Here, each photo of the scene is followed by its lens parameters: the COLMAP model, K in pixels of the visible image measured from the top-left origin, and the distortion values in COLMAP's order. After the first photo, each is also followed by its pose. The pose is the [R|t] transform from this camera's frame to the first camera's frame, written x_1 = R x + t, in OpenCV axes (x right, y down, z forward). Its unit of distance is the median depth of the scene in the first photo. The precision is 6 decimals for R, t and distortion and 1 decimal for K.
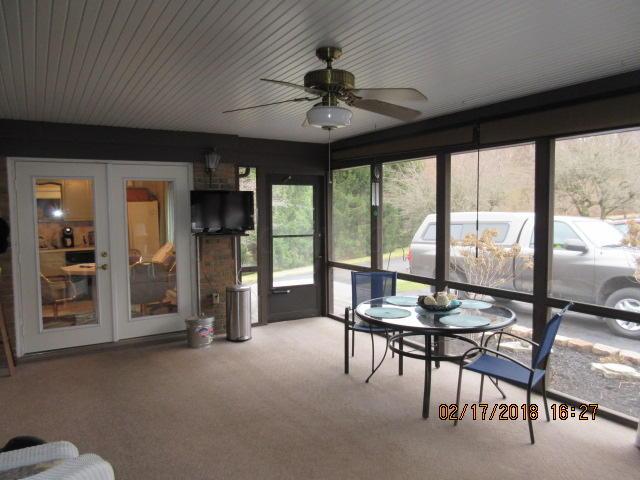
lens RADIAL K [[478.7, 0, 322.3], [0, 478.7, 237.9], [0, 0, 1]] dist [-0.005294, 0.021026]
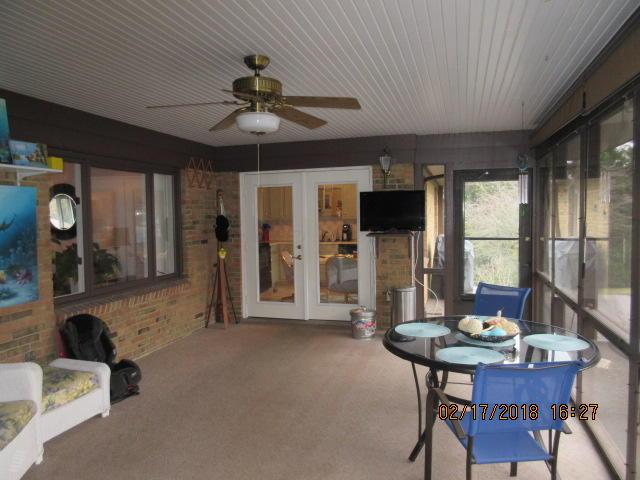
lens RADIAL K [[478.7, 0, 315.5], [0, 478.7, 236.9], [0, 0, 1]] dist [-0.005294, 0.021026]
pose [[0.669889, 0.036001, -0.741588, 0.465692], [-0.034860, 0.999247, 0.017020, -0.013415], [0.741642, 0.014450, 0.670640, 0.210045]]
